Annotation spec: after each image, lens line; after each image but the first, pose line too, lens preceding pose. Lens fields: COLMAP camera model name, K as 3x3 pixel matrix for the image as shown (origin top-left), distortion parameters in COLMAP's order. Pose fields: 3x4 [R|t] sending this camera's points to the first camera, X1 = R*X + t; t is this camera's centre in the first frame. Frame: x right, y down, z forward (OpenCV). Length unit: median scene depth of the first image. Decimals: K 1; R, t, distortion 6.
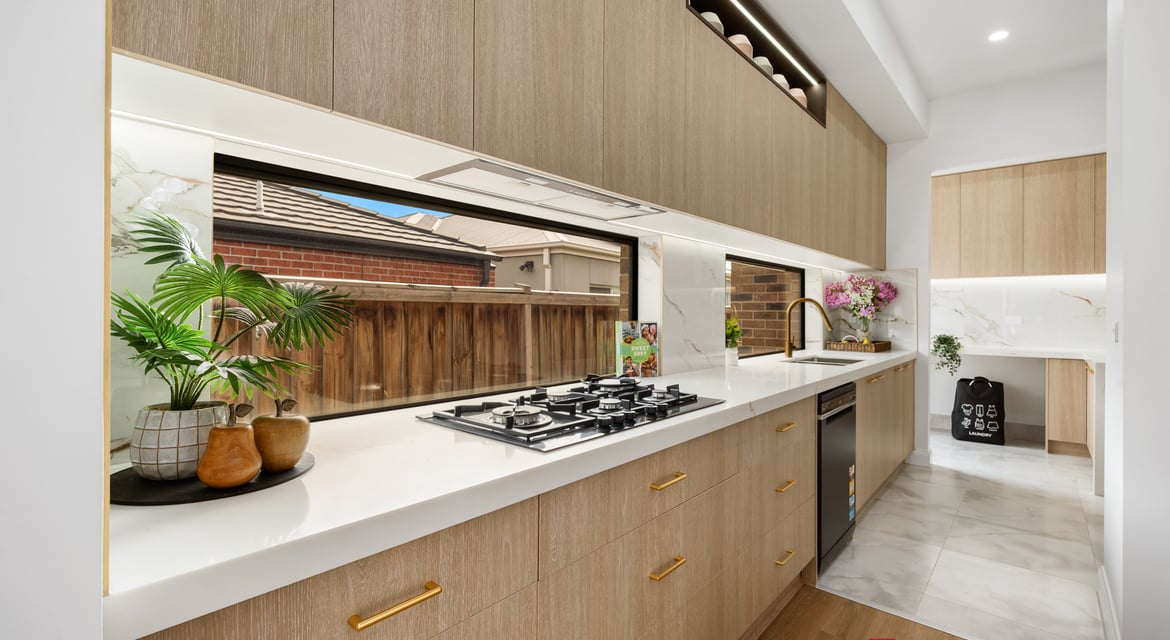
lens RADIAL K [[522.2, 0, 583.6], [0, 522.2, 312.6], [0, 0, 1]] dist [0.000095, -0.000002]
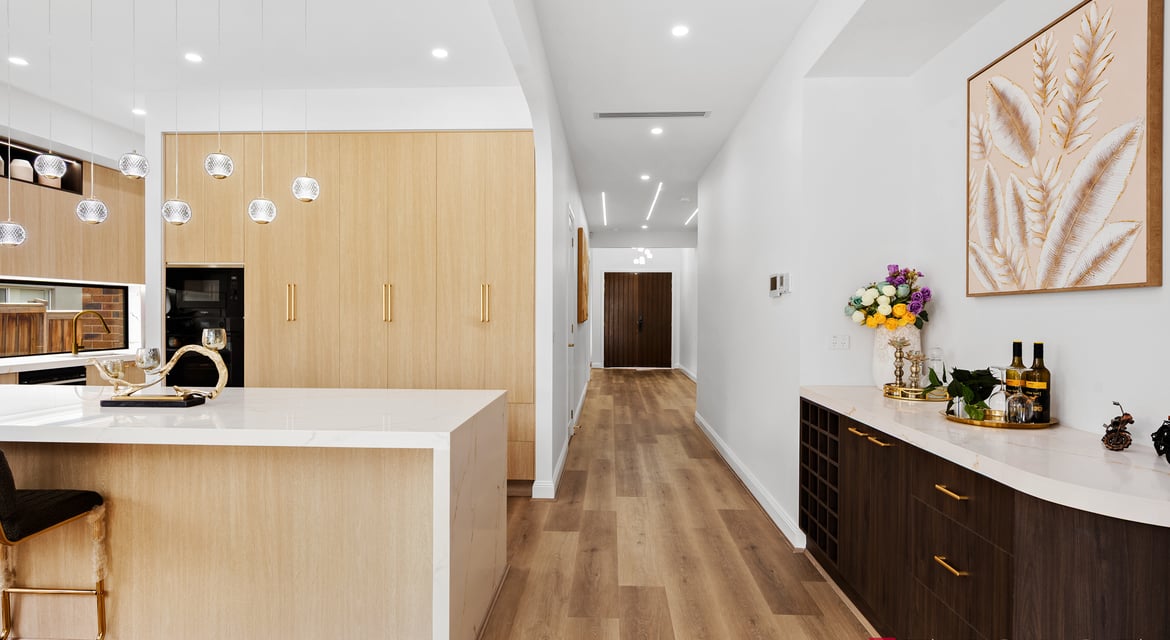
lens RADIAL K [[638.4, 0, 577.3], [0, 638.4, 314.1], [0, 0, 1]] dist [0.004126, 0.000063]
pose [[0.785346, -0.001879, 0.619054, 0.460440], [0.000478, 0.999997, 0.002430, -0.026521], [-0.619057, -0.001612, 0.785344, -1.298354]]
